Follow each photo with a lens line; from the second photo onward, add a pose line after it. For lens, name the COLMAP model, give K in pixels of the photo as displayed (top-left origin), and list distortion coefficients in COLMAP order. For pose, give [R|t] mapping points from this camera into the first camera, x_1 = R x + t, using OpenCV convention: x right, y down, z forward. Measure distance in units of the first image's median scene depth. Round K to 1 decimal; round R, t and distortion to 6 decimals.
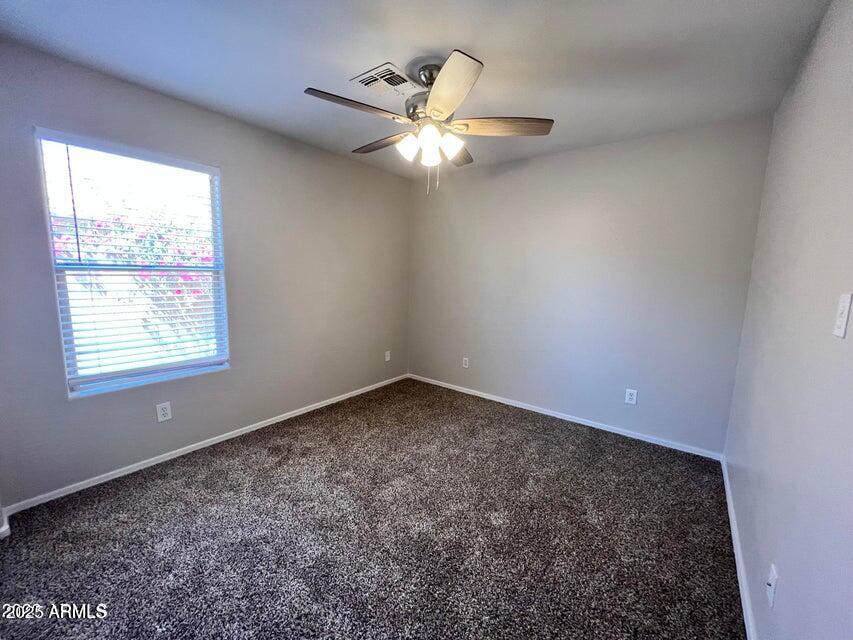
lens RADIAL K [[342.8, 0, 424.5], [0, 342.8, 319.0], [0, 0, 1]] dist [-0.000927, 0.000094]
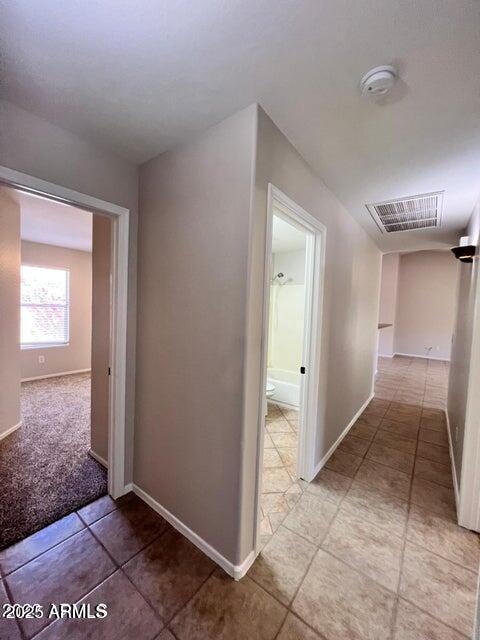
lens RADIAL K [[257.2, 0, 240.0], [0, 257.2, 320.0], [0, 0, 1]] dist [-0.000927, 0.000094]
pose [[0.999851, 0.008497, 0.015058, 0.663429], [-0.006996, 0.995249, -0.097110, 0.136742], [-0.015812, 0.096991, 0.995160, -0.922650]]
